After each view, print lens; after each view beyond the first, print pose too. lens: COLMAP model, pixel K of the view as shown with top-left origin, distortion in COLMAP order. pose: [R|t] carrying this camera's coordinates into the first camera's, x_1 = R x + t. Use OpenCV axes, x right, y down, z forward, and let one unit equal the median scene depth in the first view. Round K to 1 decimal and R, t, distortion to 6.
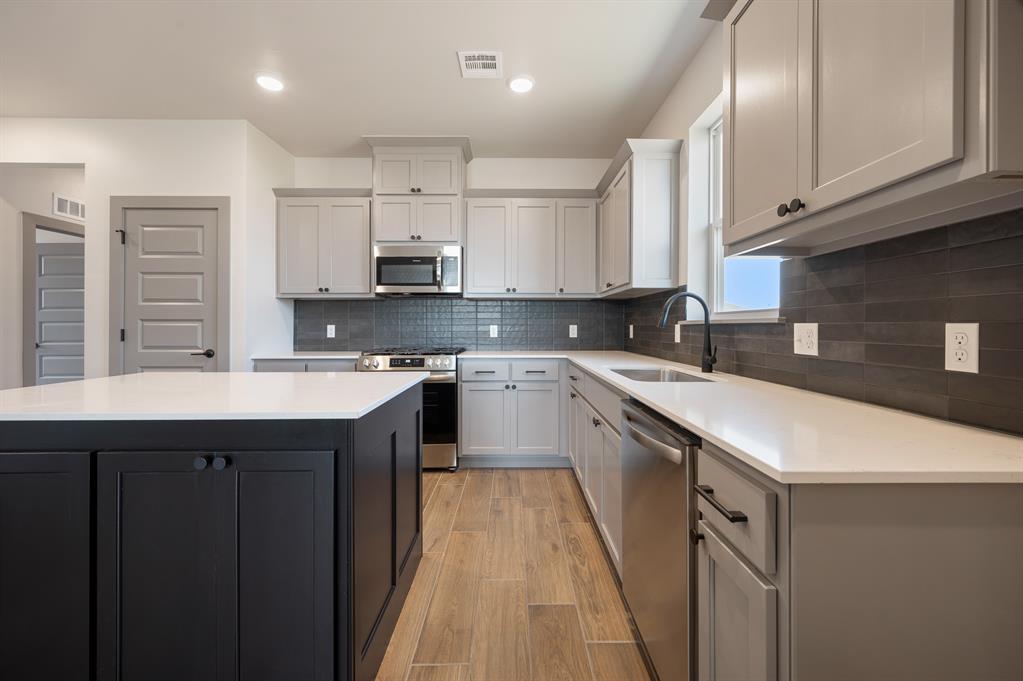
lens RADIAL K [[409.9, 0, 515.7], [0, 409.9, 325.1], [0, 0, 1]] dist [-0.001622, 0.000793]
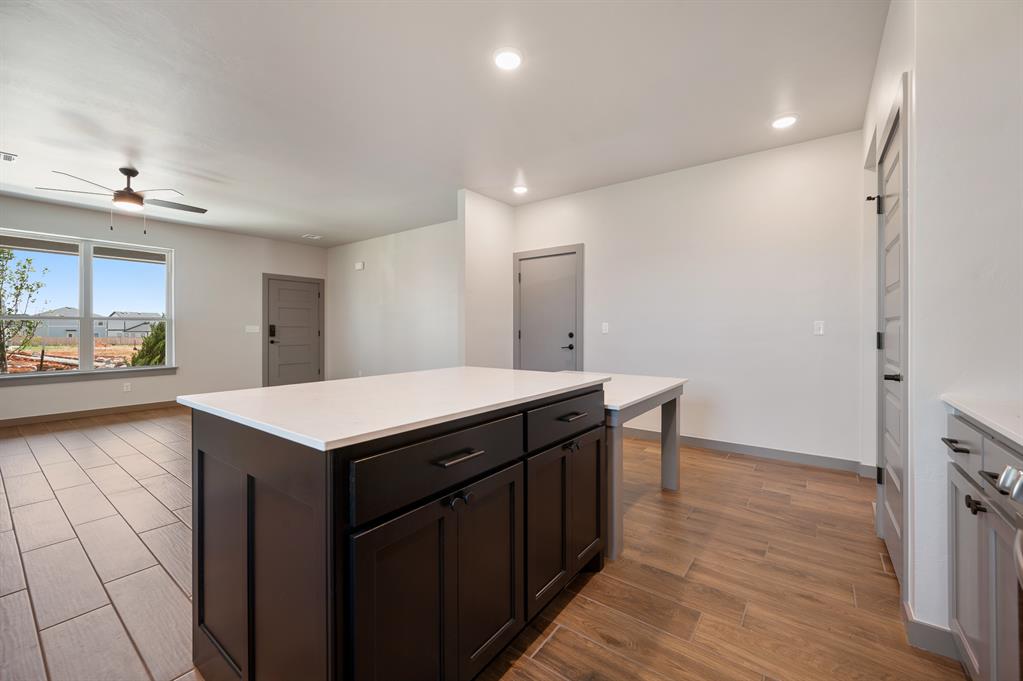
lens RADIAL K [[409.9, 0, 516.1], [0, 409.9, 328.2], [0, 0, 1]] dist [-0.001622, 0.000793]
pose [[-0.605730, -0.000331, -0.795670, -0.000521], [0.004888, 0.999979, -0.004137, 0.002639], [0.795655, -0.006395, -0.605716, 0.922503]]
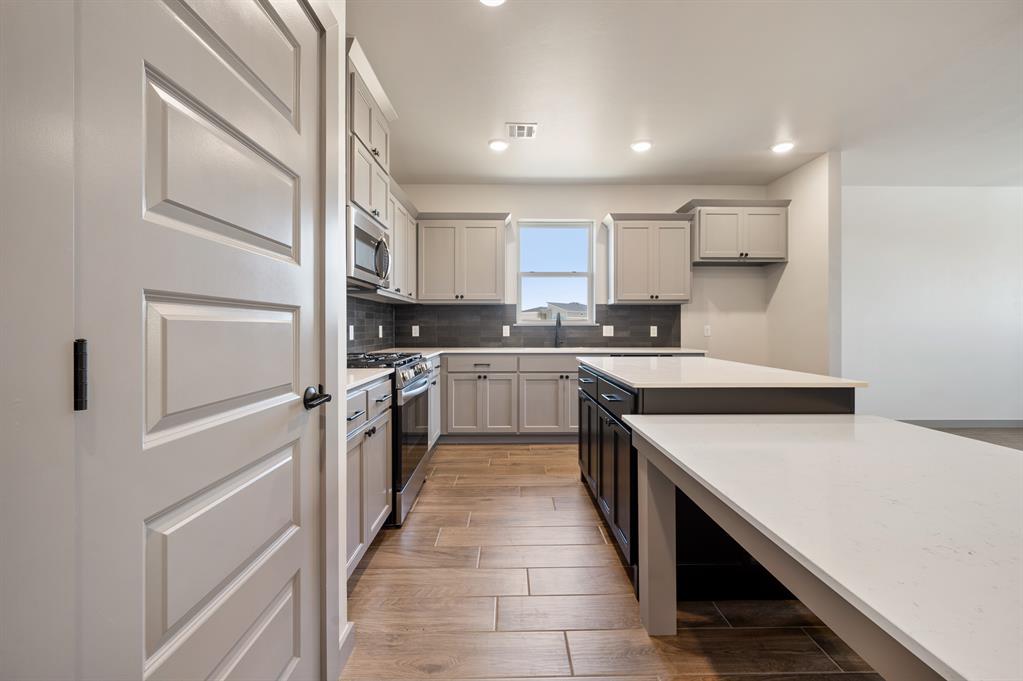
lens RADIAL K [[409.9, 0, 513.1], [0, 409.9, 326.4], [0, 0, 1]] dist [-0.001622, 0.000793]
pose [[-0.000836, 0.001409, 0.999999, -1.126562], [-0.003085, 0.999994, -0.001412, 0.002625], [-0.999995, -0.003086, -0.000832, 0.814205]]
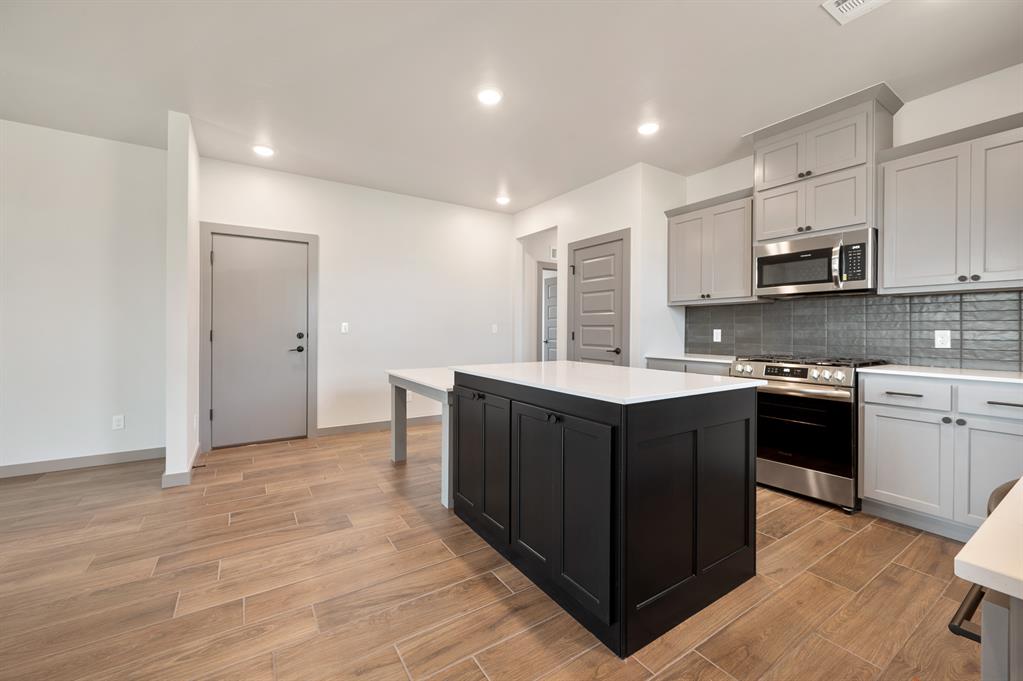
lens RADIAL K [[409.9, 0, 511.5], [0, 409.9, 330.3], [0, 0, 1]] dist [-0.001622, 0.000793]
pose [[0.539005, 0.005037, -0.842288, 0.169027], [-0.002323, 0.999987, 0.004493, -0.002308], [0.842300, -0.000465, 0.539009, 0.011649]]
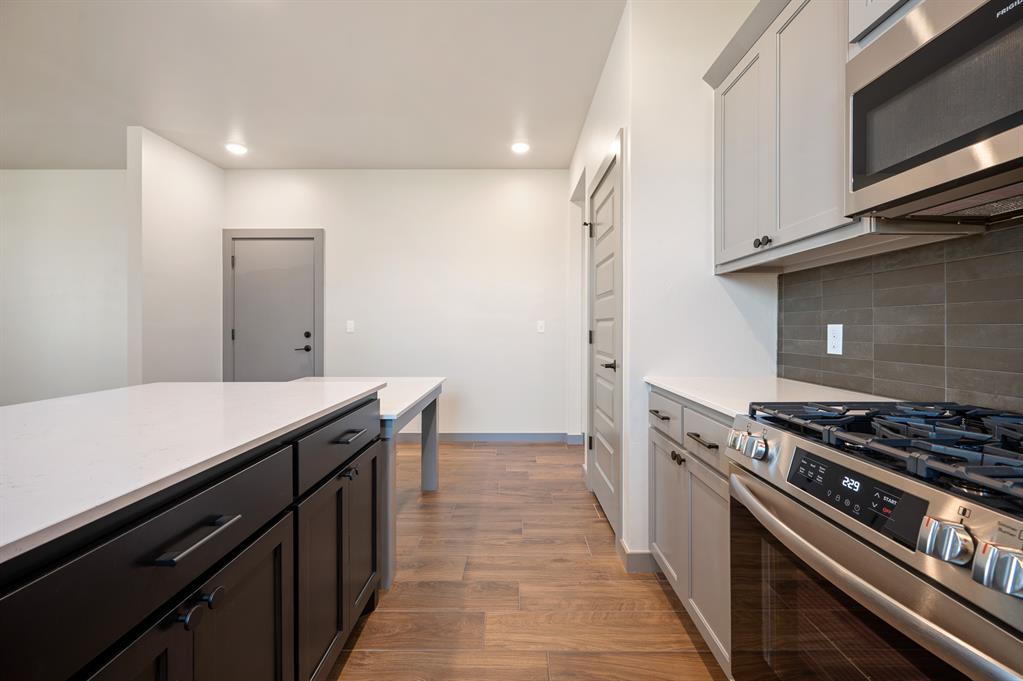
lens RADIAL K [[409.9, 0, 515.0], [0, 409.9, 329.2], [0, 0, 1]] dist [-0.001622, 0.000793]
pose [[-0.010822, 0.004408, -0.999932, -0.041243], [0.003398, 0.999985, 0.004372, 0.002366], [0.999936, -0.003350, -0.010837, 0.835640]]
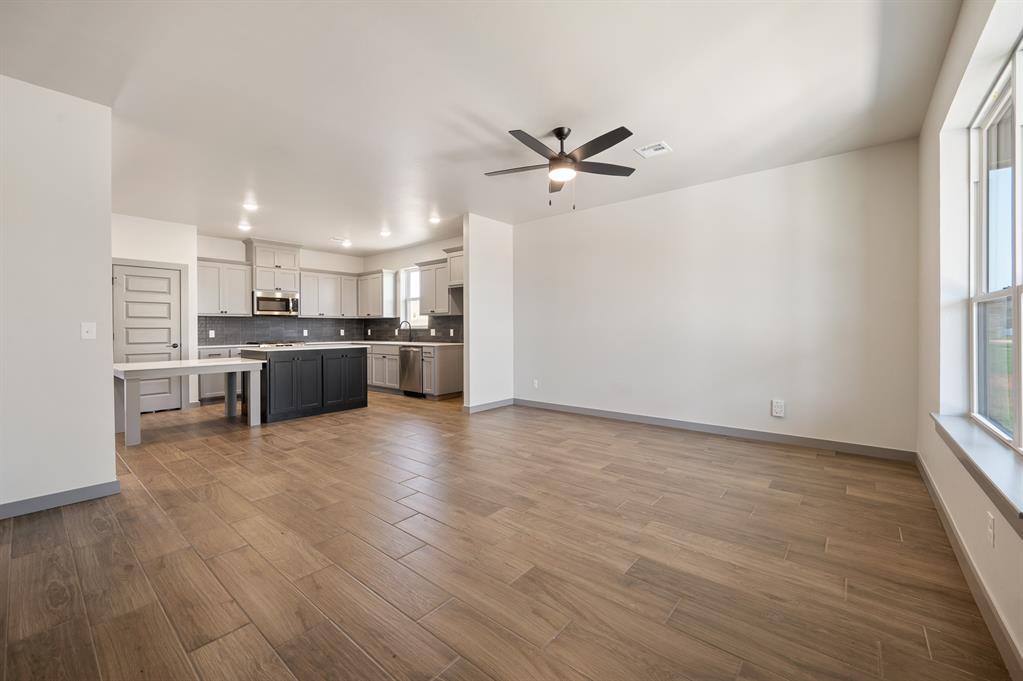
lens RADIAL K [[409.9, 0, 515.7], [0, 409.9, 334.5], [0, 0, 1]] dist [-0.001622, 0.000793]
pose [[0.647415, -0.013886, 0.762011, -1.173353], [0.004221, 0.999884, 0.014635, -0.004362], [-0.762126, -0.006258, 0.647398, -1.440274]]
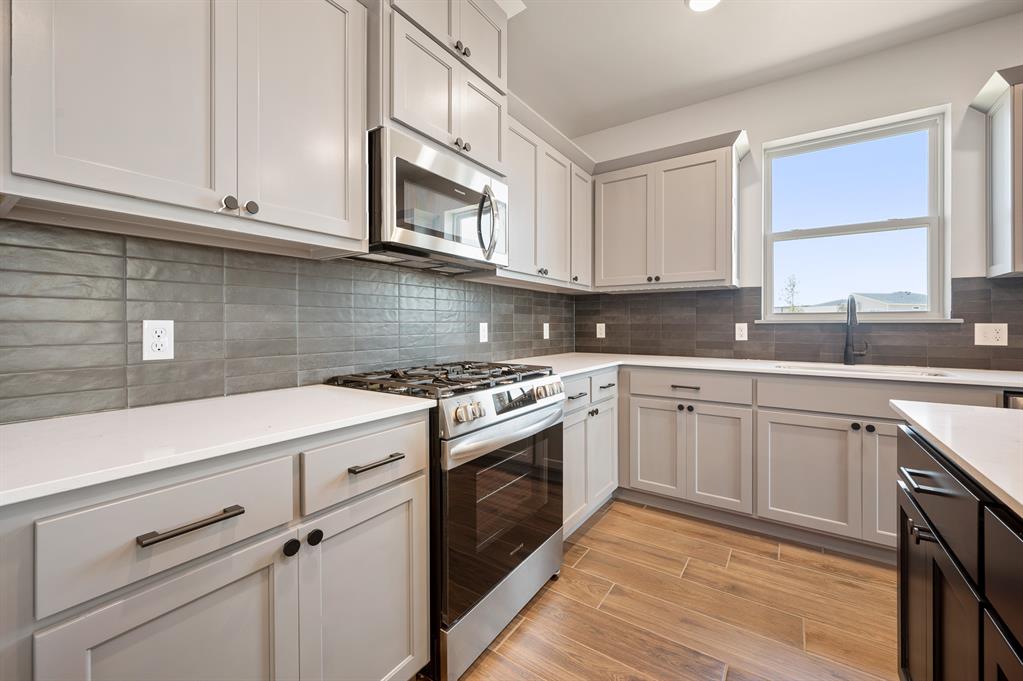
lens RADIAL K [[409.9, 0, 513.4], [0, 409.9, 324.2], [0, 0, 1]] dist [-0.001622, 0.000793]
pose [[0.572621, 0.002918, 0.819815, -0.677414], [-0.003924, 0.999992, -0.000818, 0.002967], [-0.819811, -0.002749, 0.572628, 0.734516]]
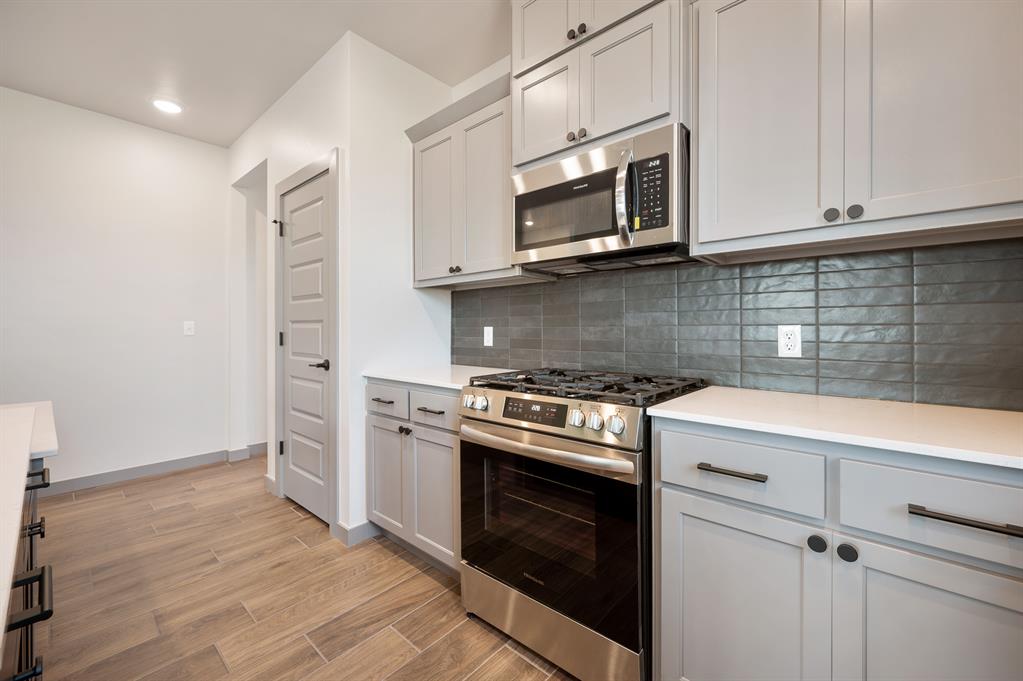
lens RADIAL K [[409.9, 0, 515.4], [0, 409.9, 330.0], [0, 0, 1]] dist [-0.001622, 0.000793]
pose [[0.746466, 0.001487, -0.665422, 0.012402], [0.003724, 0.999973, 0.006413, 0.001179], [0.665413, -0.007265, 0.746440, 0.670492]]
